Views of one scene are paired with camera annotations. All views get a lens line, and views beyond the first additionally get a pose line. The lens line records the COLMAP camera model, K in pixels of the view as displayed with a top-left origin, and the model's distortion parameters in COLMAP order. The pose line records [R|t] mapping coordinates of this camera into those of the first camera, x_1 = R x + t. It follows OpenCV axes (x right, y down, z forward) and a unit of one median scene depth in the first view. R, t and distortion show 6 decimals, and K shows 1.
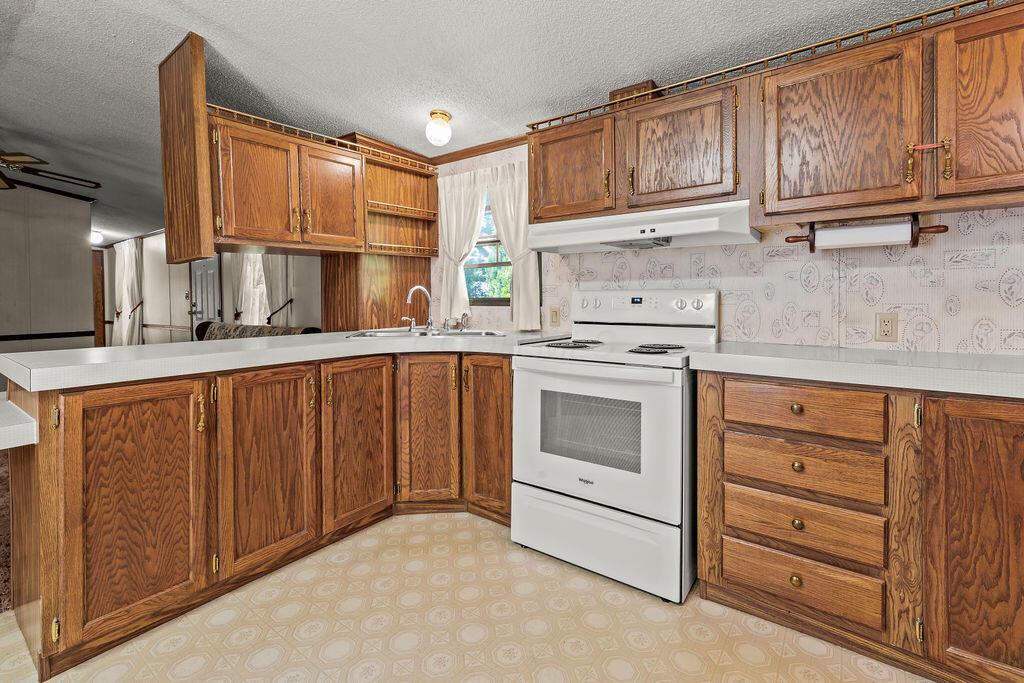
lens RADIAL K [[452.4, 0, 521.6], [0, 452.4, 302.1], [0, 0, 1]] dist [-0.000223, -0.000710]
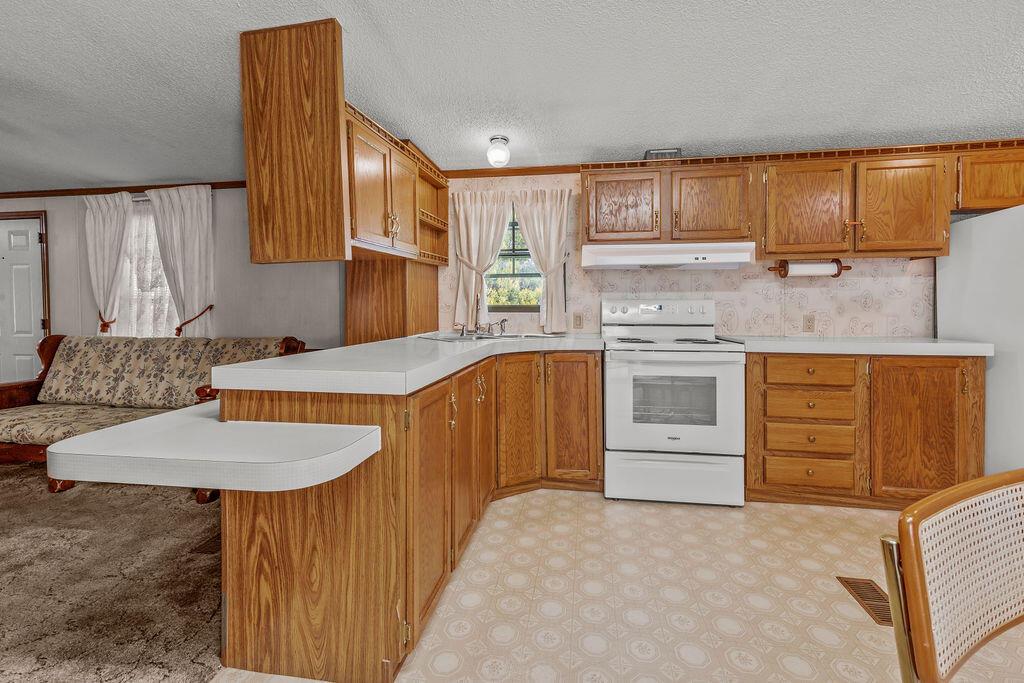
lens RADIAL K [[454.4, 0, 510.1], [0, 454.4, 310.8], [0, 0, 1]] dist [-0.002295, -0.000413]
pose [[0.893190, -0.001469, 0.449678, -0.892525], [0.000036, 0.999995, 0.003197, 0.002580], [-0.449680, -0.002840, 0.893185, -0.009763]]
